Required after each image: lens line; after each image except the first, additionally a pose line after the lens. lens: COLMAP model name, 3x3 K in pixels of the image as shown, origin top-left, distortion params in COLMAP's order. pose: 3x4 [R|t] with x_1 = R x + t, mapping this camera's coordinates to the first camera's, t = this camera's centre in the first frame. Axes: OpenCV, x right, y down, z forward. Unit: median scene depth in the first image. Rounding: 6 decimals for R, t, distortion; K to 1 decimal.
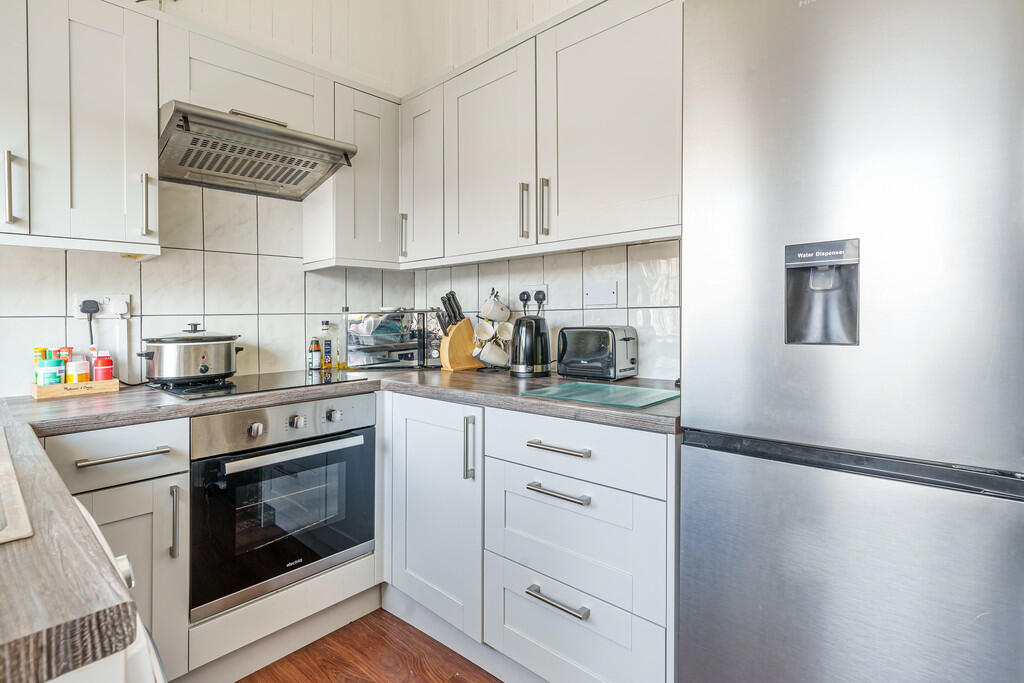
lens RADIAL K [[492.8, 0, 480.7], [0, 492.8, 311.8], [0, 0, 1]] dist [-0.000601, 0.001240]
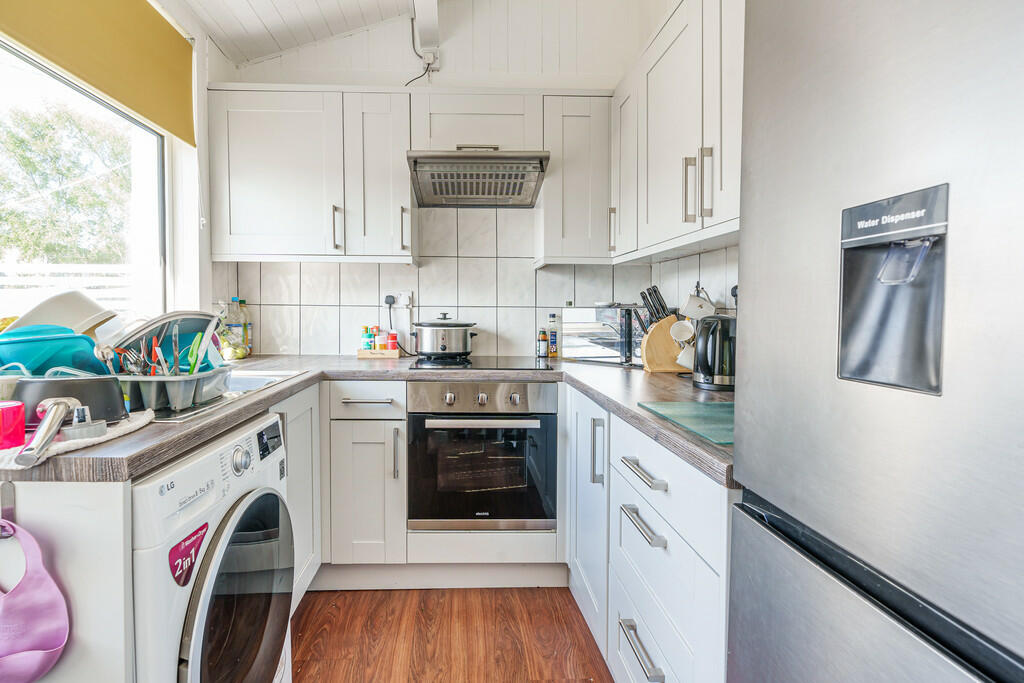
lens RADIAL K [[492.8, 0, 531.8], [0, 492.8, 312.5], [0, 0, 1]] dist [-0.000601, 0.001240]
pose [[0.714319, 0.028289, -0.699248, 0.518126], [-0.013982, 0.999560, 0.026155, -0.015551], [0.699680, -0.008906, 0.714401, 0.220626]]
